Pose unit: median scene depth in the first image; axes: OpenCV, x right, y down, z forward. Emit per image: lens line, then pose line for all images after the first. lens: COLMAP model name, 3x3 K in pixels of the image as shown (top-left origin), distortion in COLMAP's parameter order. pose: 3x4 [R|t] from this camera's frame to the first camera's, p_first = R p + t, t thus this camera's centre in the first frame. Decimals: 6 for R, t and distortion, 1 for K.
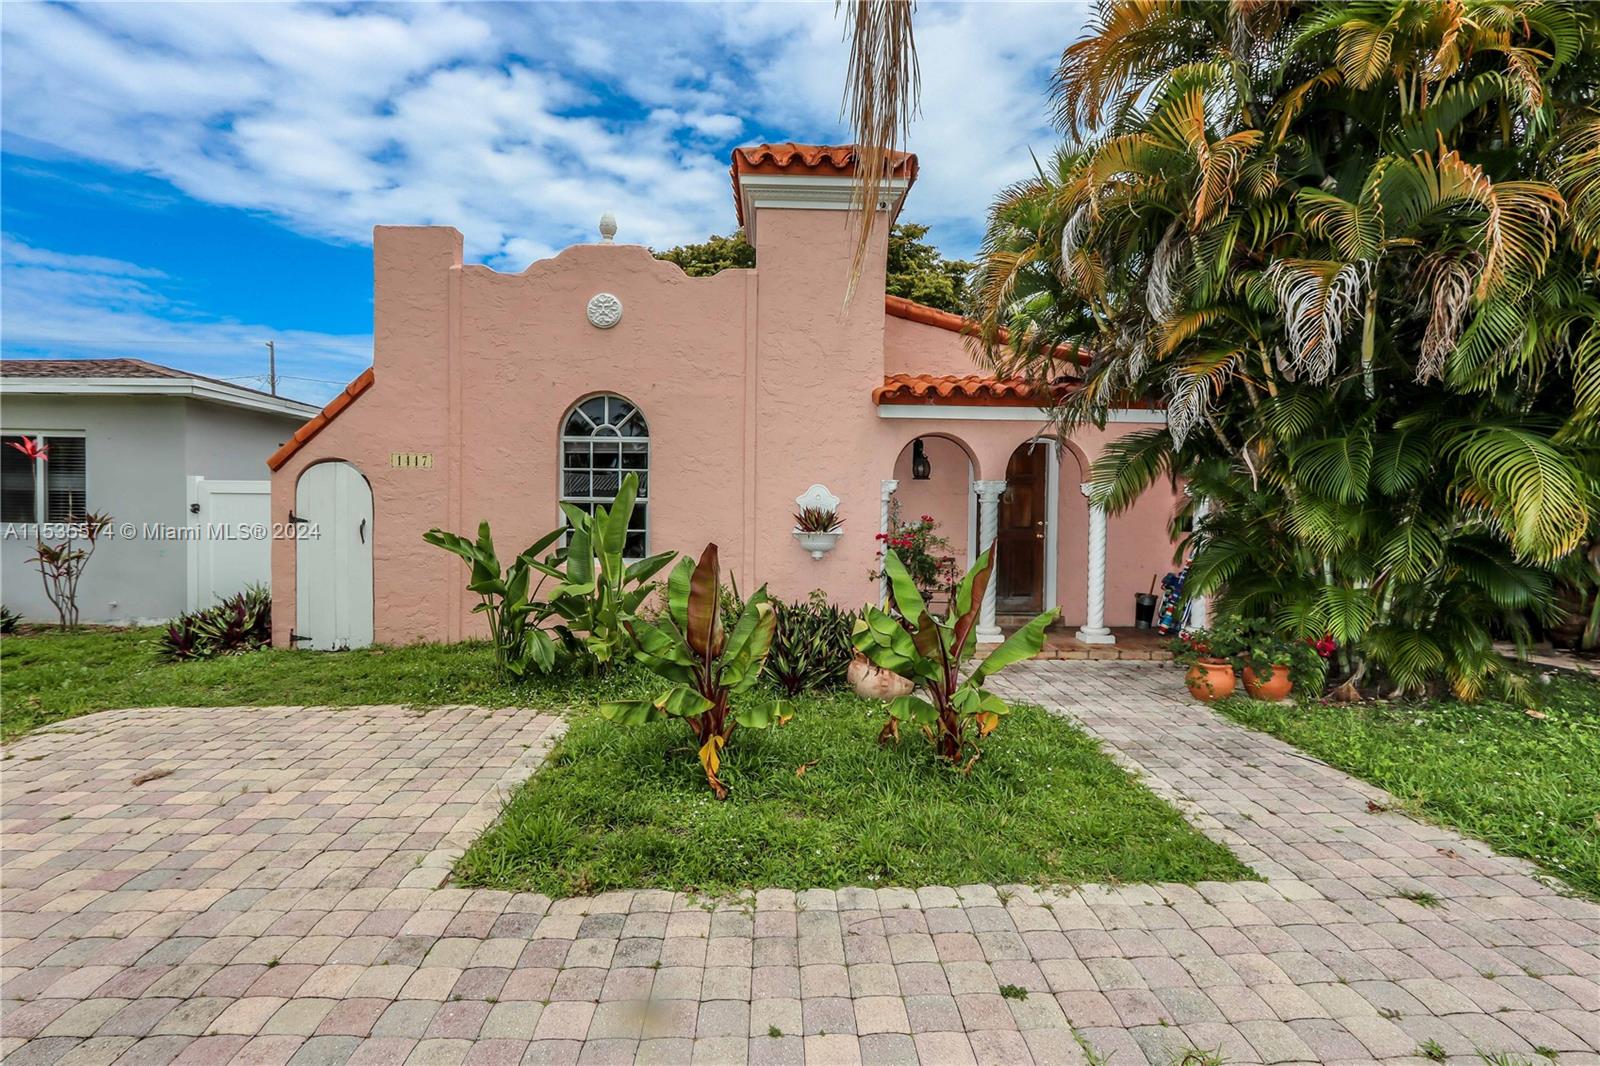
lens RADIAL K [[782.3, 0, 794.3], [0, 782.3, 545.4], [0, 0, 1]] dist [-0.024250, 0.005776]
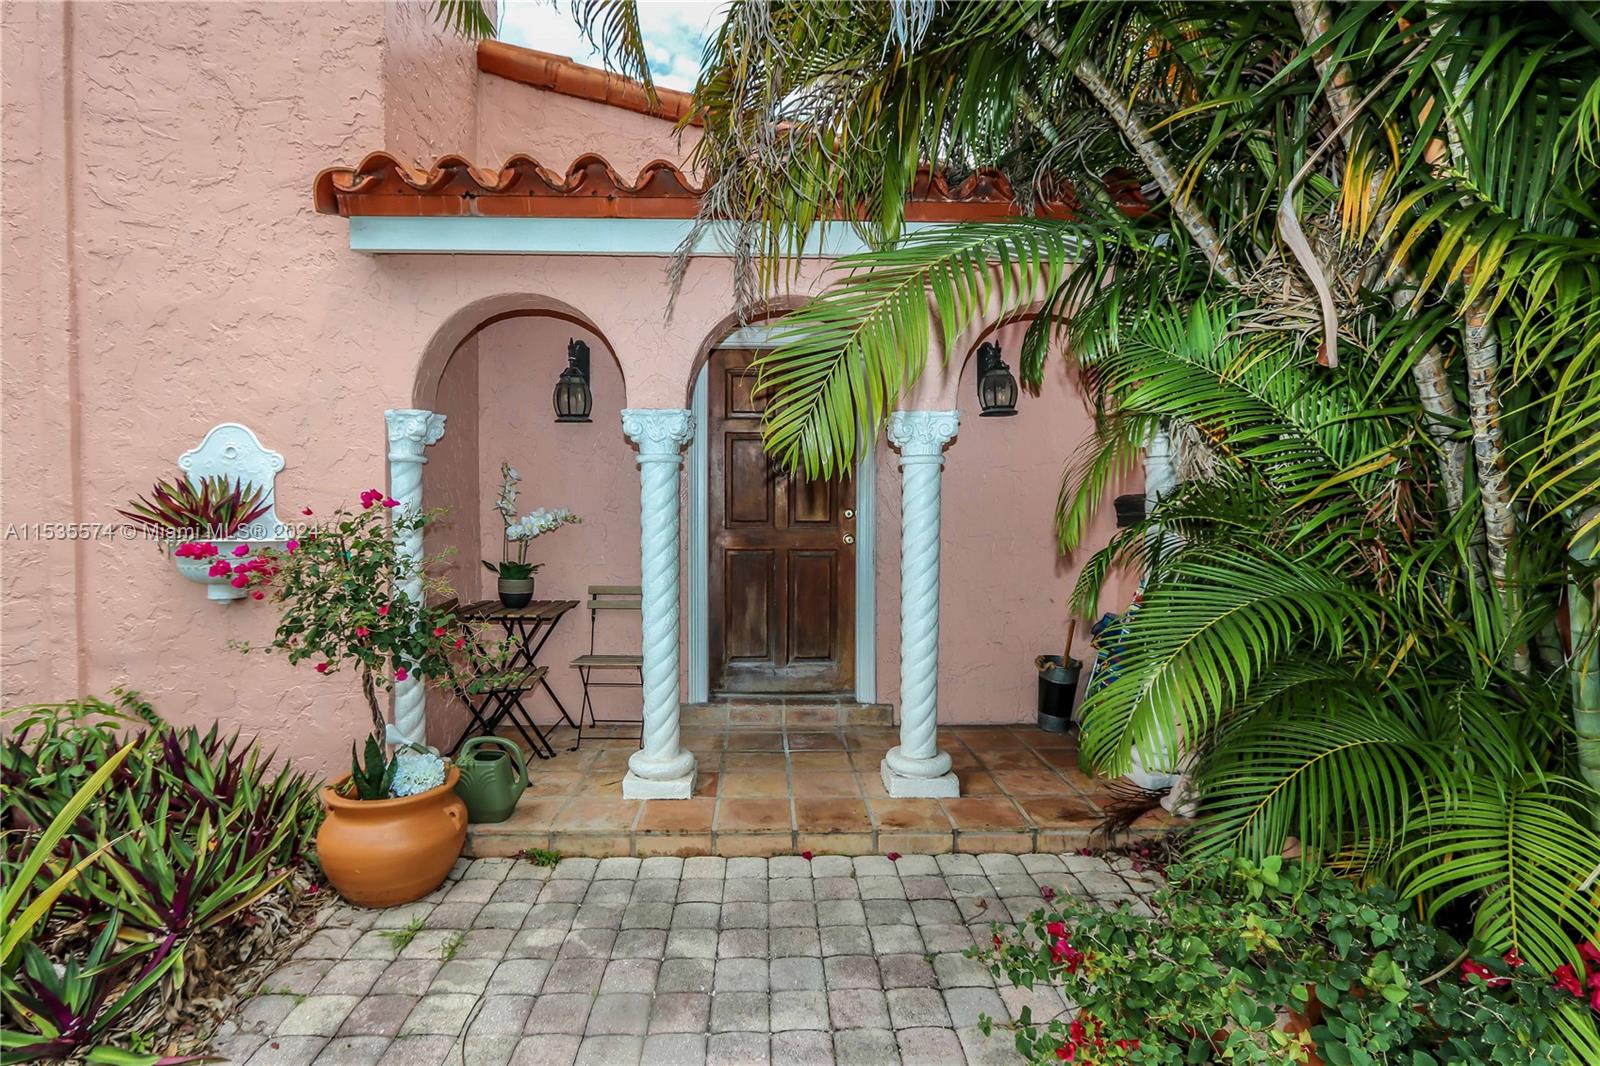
lens RADIAL K [[782.3, 0, 805.1], [0, 782.3, 540.4], [0, 0, 1]] dist [-0.024250, 0.005776]
pose [[0.999940, -0.007610, 0.007905, 0.291646], [0.007640, 0.999963, -0.003885, -0.010121], [-0.007875, 0.003945, 0.999961, 0.518111]]
